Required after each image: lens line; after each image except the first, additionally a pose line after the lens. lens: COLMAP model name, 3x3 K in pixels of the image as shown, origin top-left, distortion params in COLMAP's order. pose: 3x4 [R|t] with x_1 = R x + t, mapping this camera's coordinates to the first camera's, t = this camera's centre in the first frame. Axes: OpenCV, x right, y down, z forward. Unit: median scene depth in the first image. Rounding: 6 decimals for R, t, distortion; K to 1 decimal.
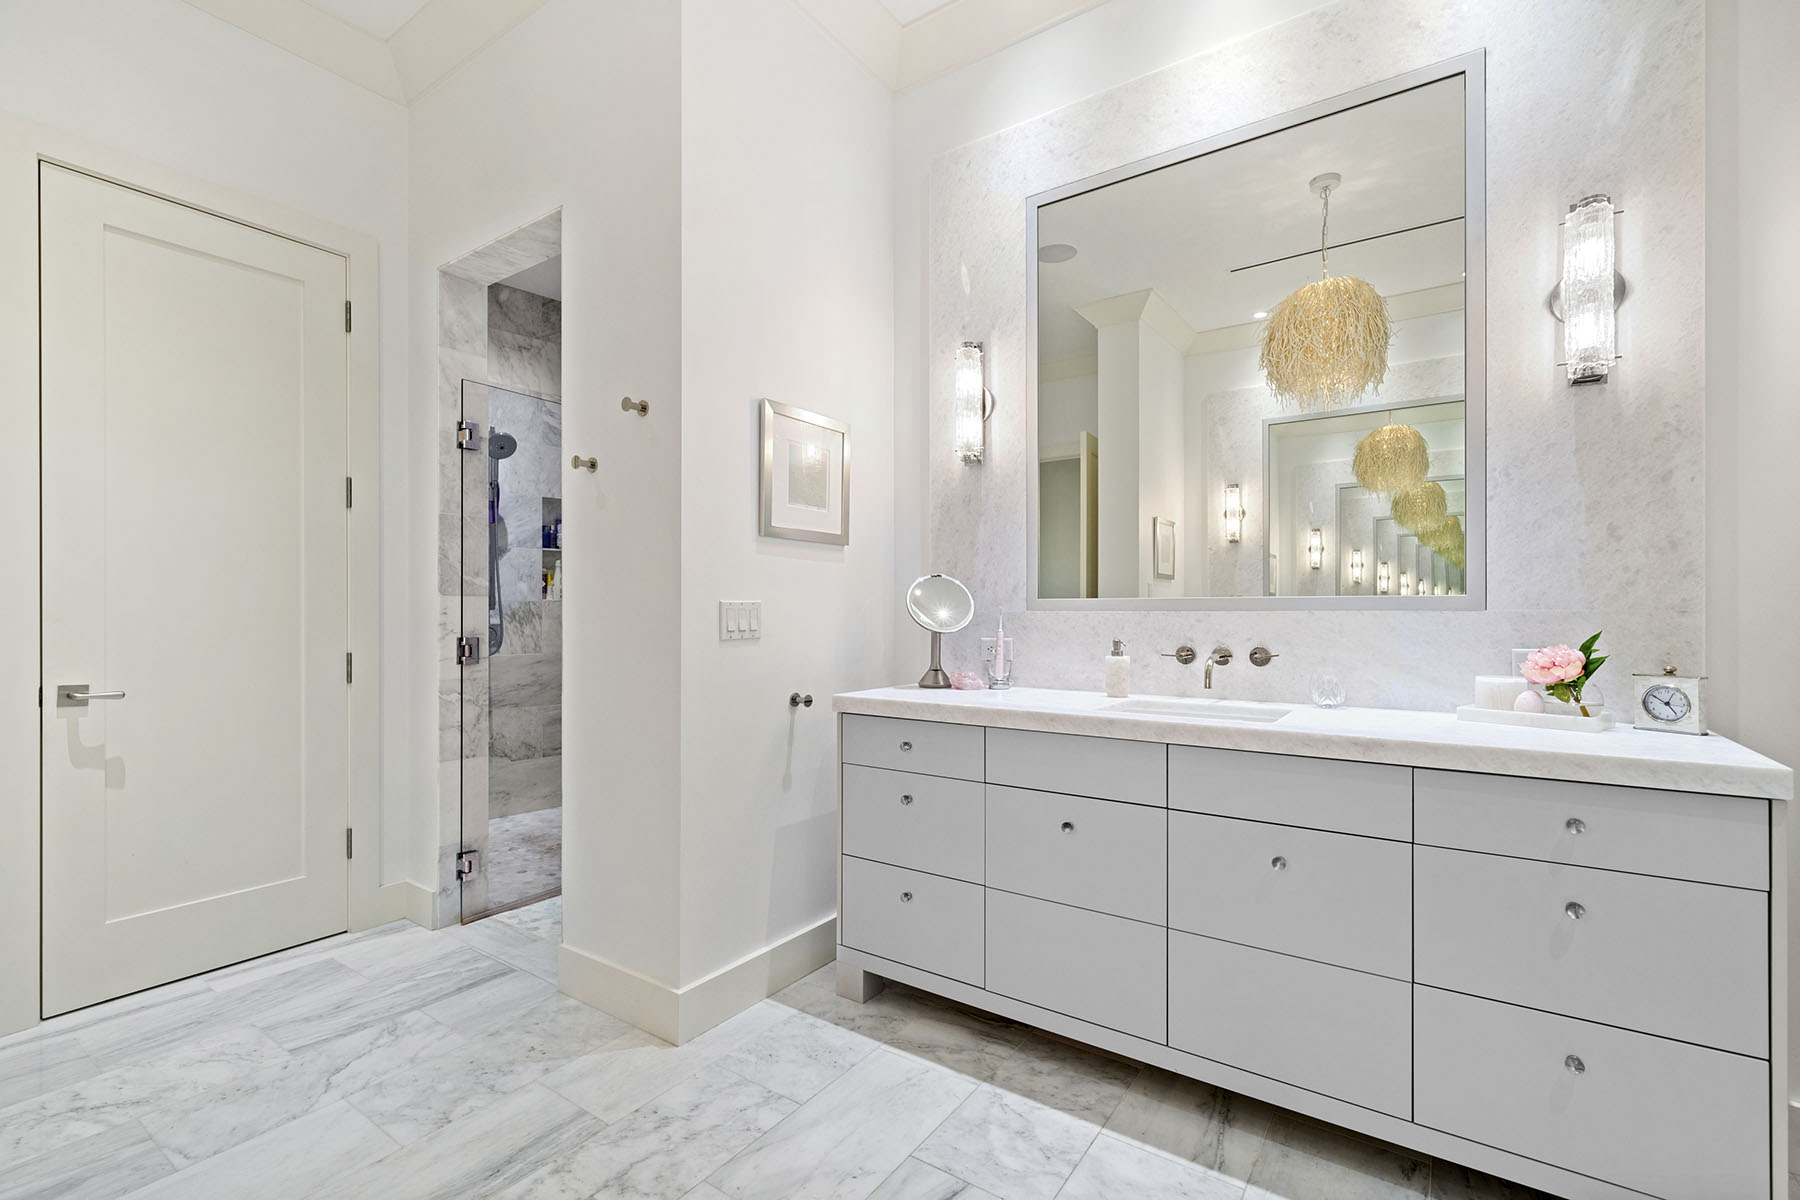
lens RADIAL K [[778.3, 0, 878.0], [0, 778.3, 617.3], [0, 0, 1]] dist [0.005771, -0.000304]
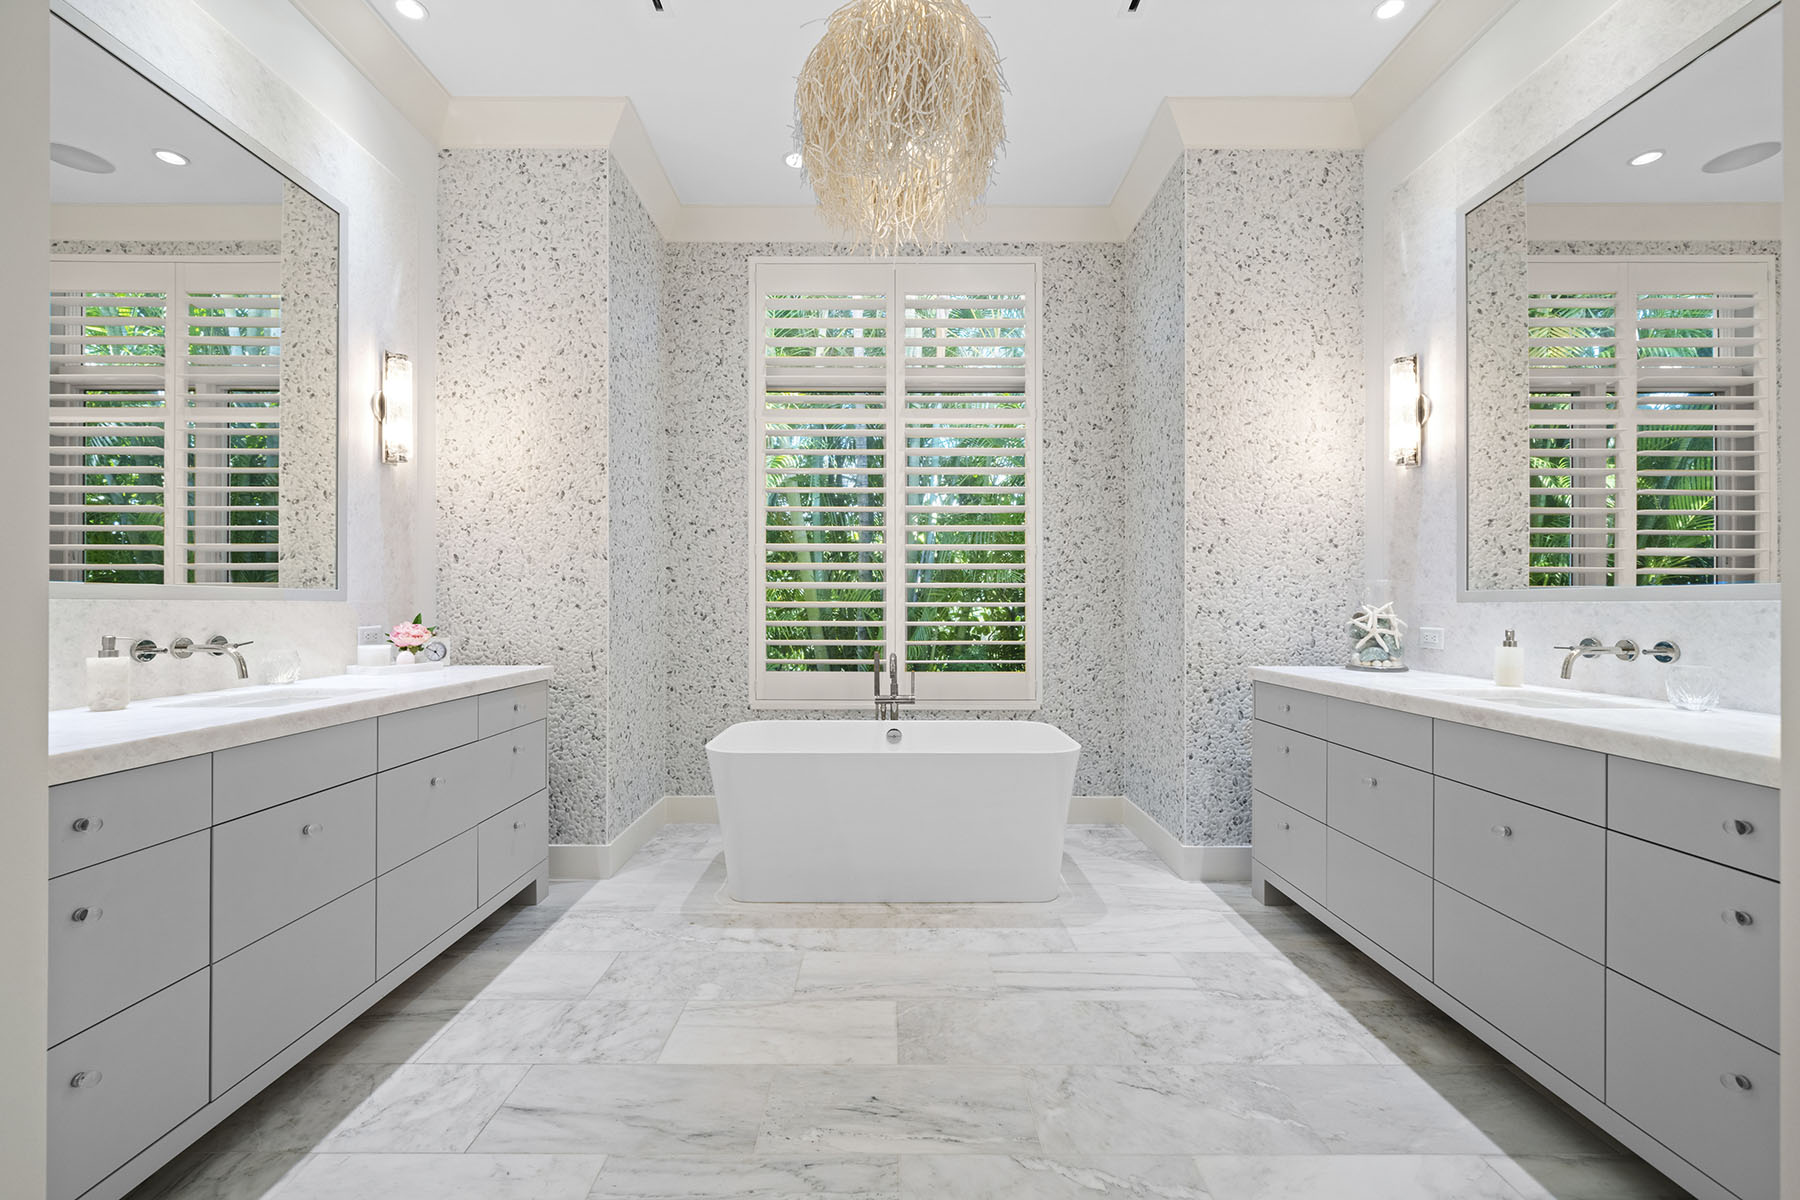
lens RADIAL K [[747.6, 0, 898.9], [0, 747.6, 601.9], [0, 0, 1]] dist [-0.000267, -0.000009]
pose [[-0.578311, -0.001137, 0.815815, -0.981387], [-0.002471, 0.999997, -0.000359, -0.009886], [-0.815812, -0.002223, -0.578312, 1.026501]]
